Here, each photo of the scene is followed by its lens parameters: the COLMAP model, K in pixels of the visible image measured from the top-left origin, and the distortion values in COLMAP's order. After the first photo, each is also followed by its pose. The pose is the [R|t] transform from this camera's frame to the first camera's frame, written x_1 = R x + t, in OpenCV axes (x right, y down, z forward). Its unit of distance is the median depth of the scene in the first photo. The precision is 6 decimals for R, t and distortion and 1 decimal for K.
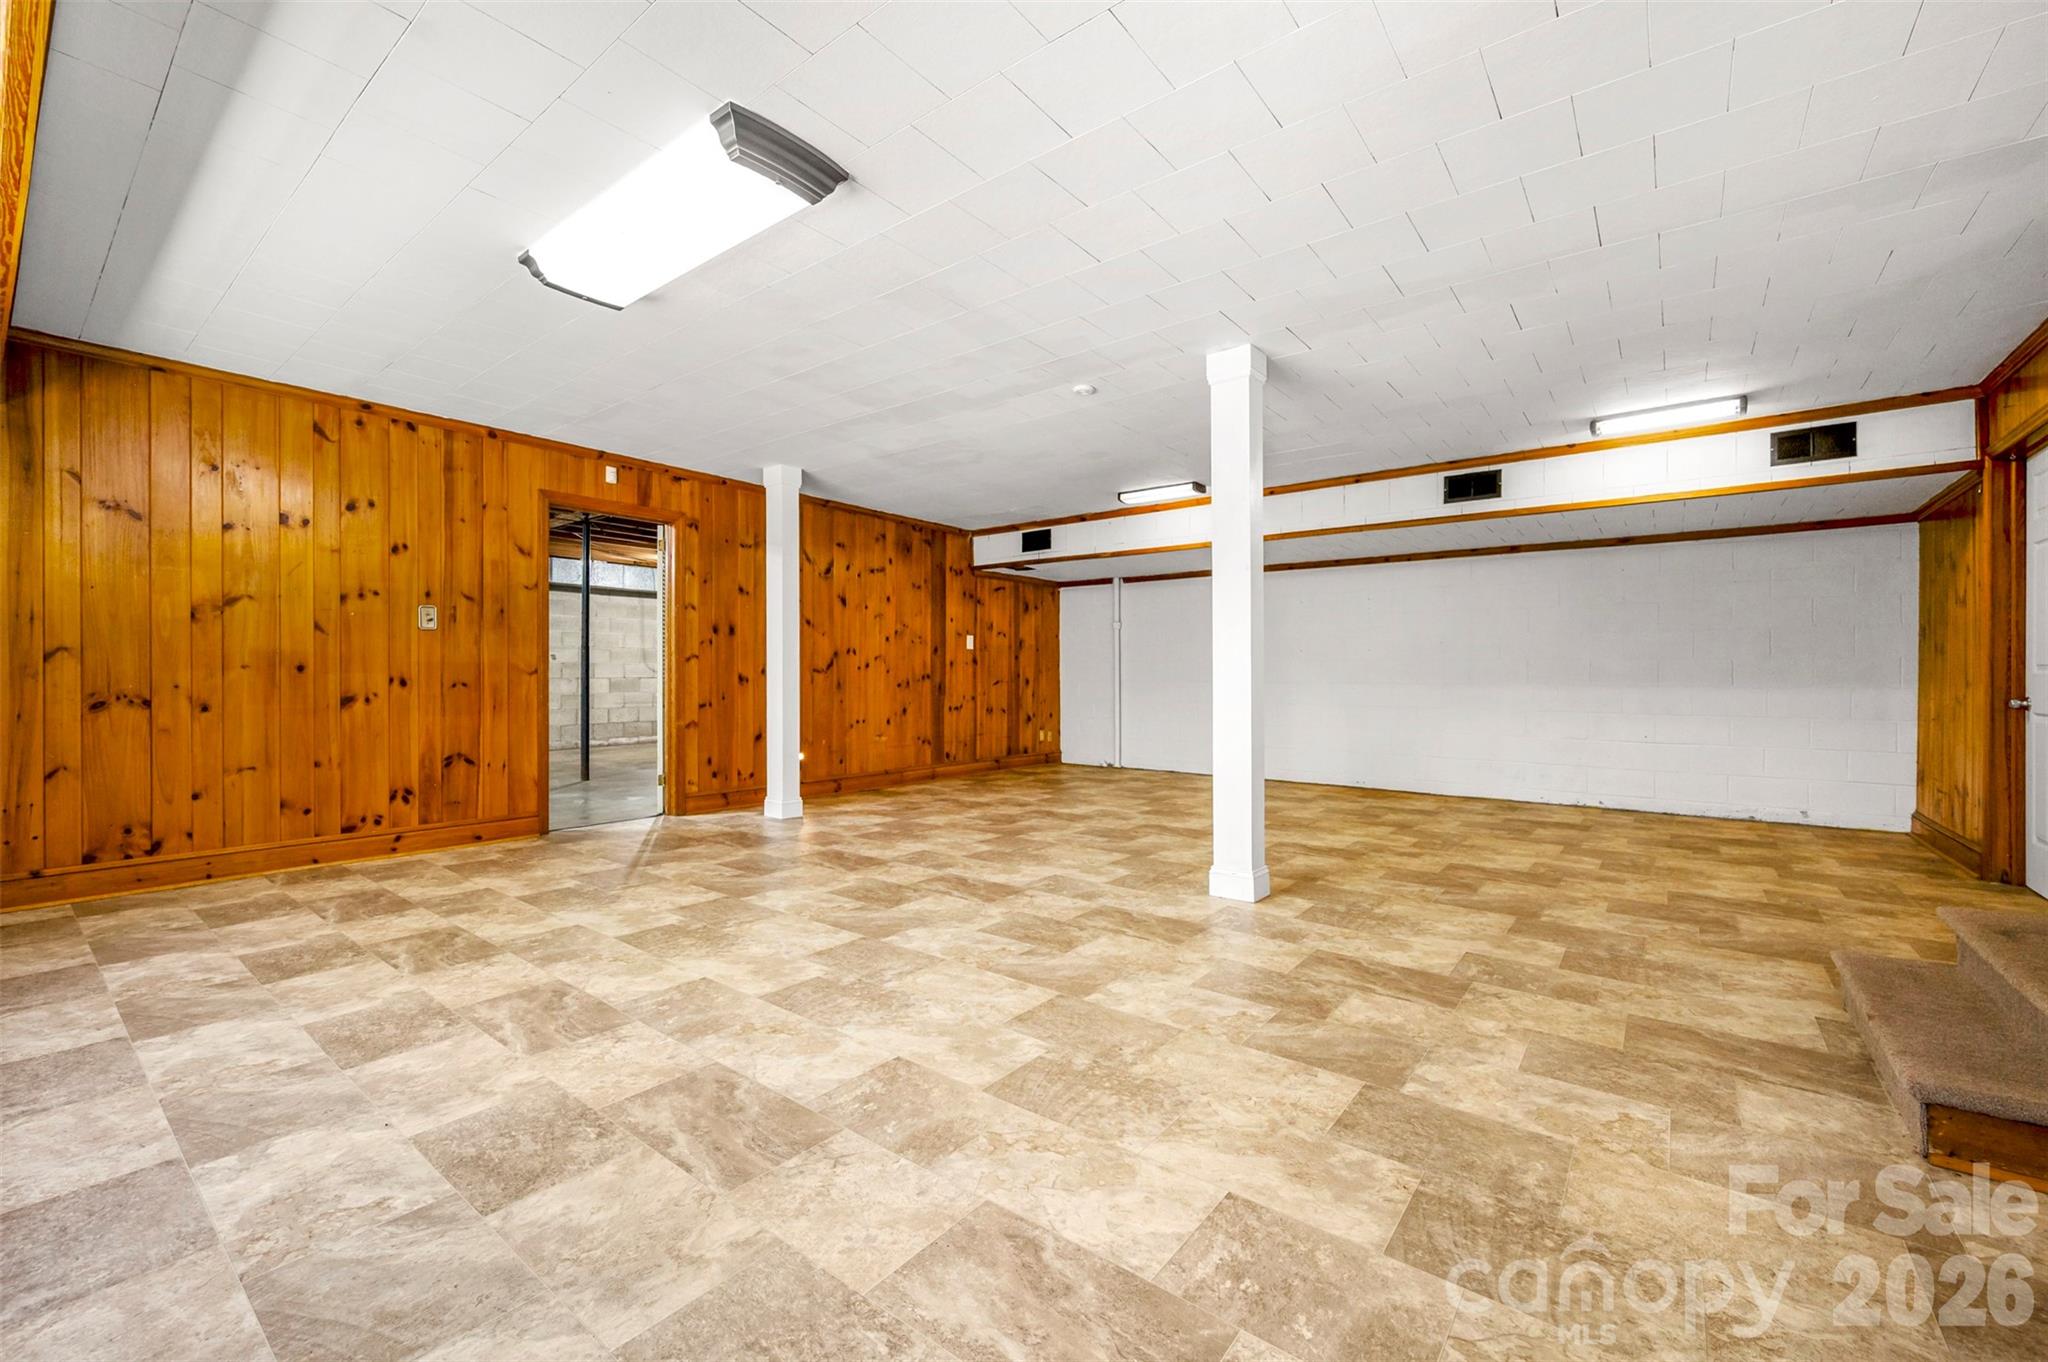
lens RADIAL K [[816.2, 0, 1026.6], [0, 816.2, 678.1], [0, 0, 1]] dist [0.000350, -0.000082]
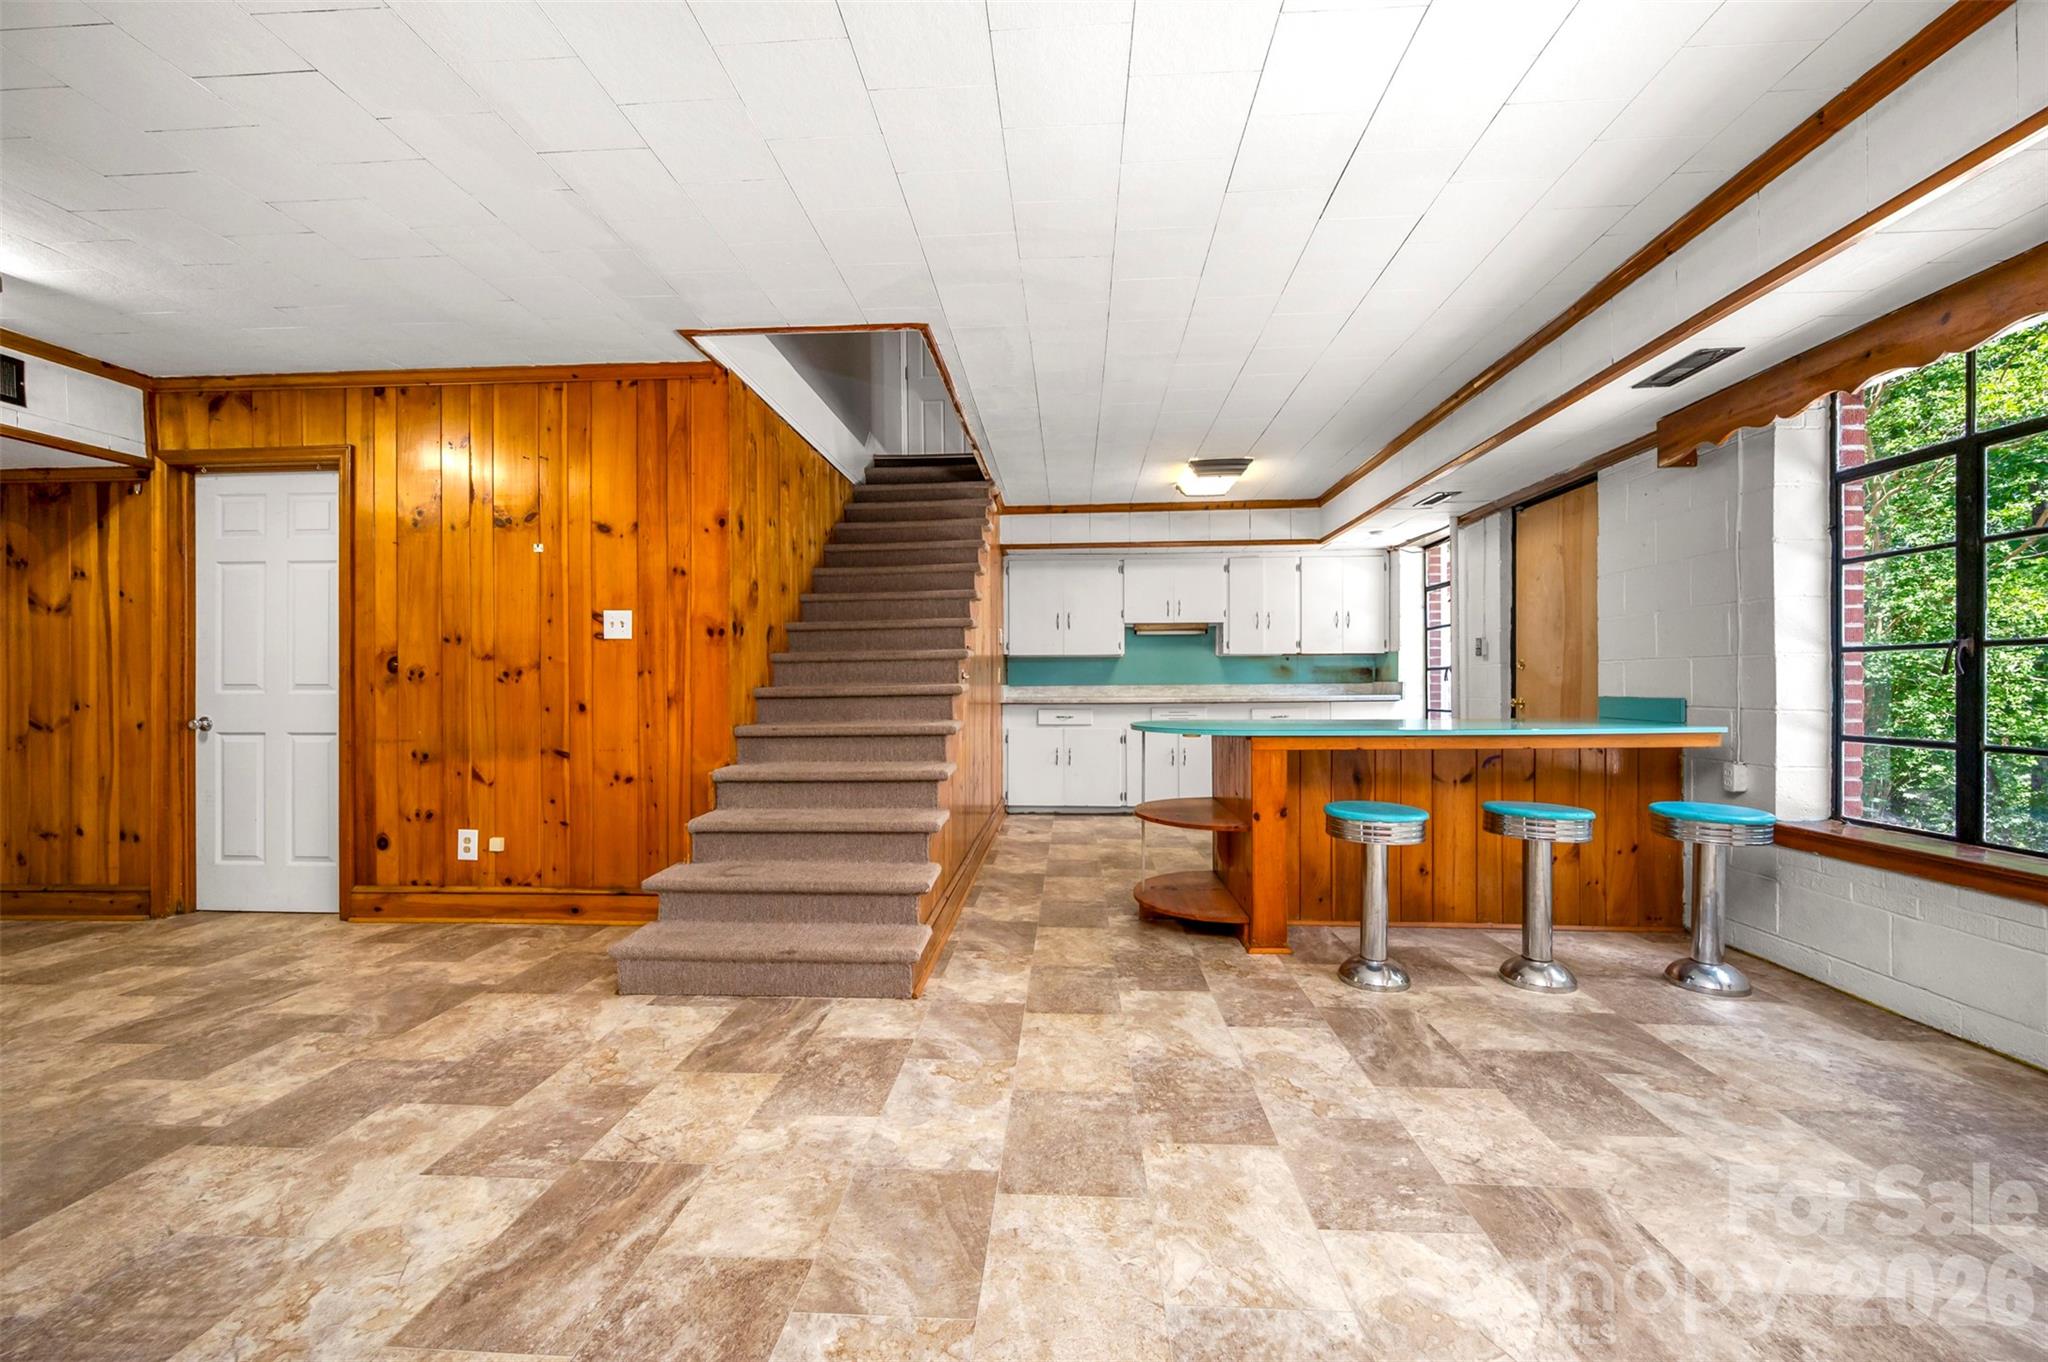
lens RADIAL K [[816.2, 0, 1025.1], [0, 816.2, 687.2], [0, 0, 1]] dist [0.000350, -0.000082]
pose [[-0.564320, 0.000039, 0.825556, -0.214975], [0.007381, 0.999960, 0.004998, -0.015845], [-0.825523, 0.008913, -0.564298, 1.094451]]
